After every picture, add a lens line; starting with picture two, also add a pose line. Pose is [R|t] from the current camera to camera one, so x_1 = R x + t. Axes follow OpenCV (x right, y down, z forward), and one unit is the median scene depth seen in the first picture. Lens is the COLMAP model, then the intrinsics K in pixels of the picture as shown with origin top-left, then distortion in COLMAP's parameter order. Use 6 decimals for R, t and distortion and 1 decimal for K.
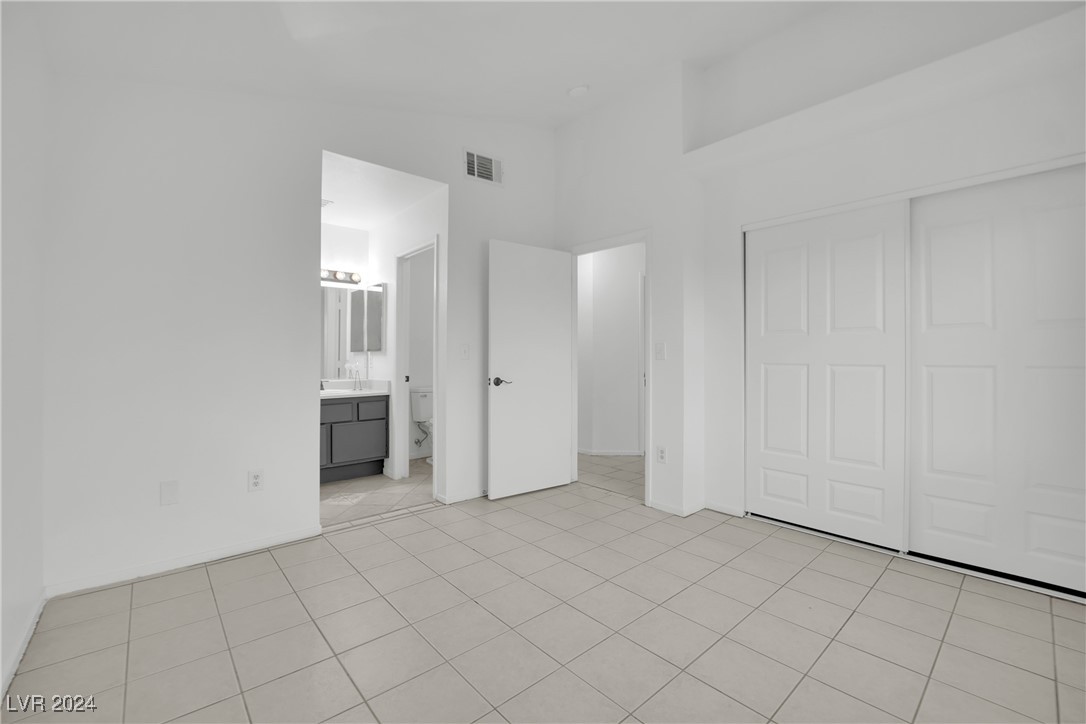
lens RADIAL K [[450.5, 0, 539.0], [0, 450.5, 357.3], [0, 0, 1]] dist [-0.001406, 0.000356]
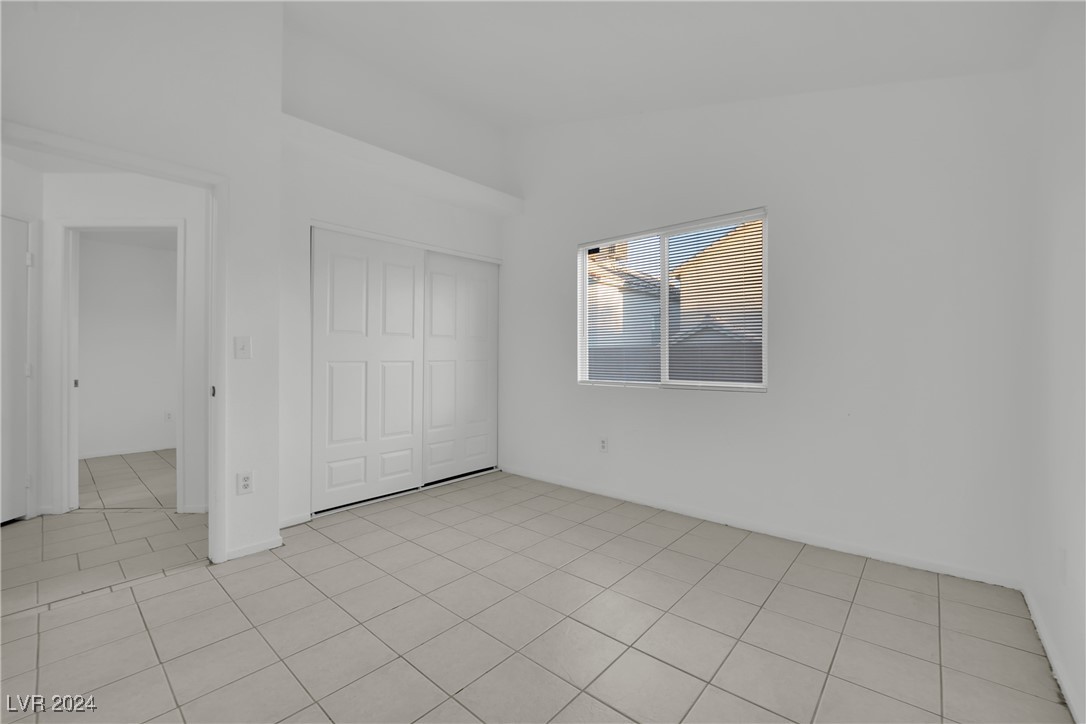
lens RADIAL K [[450.5, 0, 536.1], [0, 450.5, 359.3], [0, 0, 1]] dist [-0.001406, 0.000356]
pose [[-0.093321, -0.013029, 0.995551, -0.583628], [-0.004646, 0.999909, 0.012650, -0.007030], [-0.995625, -0.003445, -0.093373, 0.634668]]
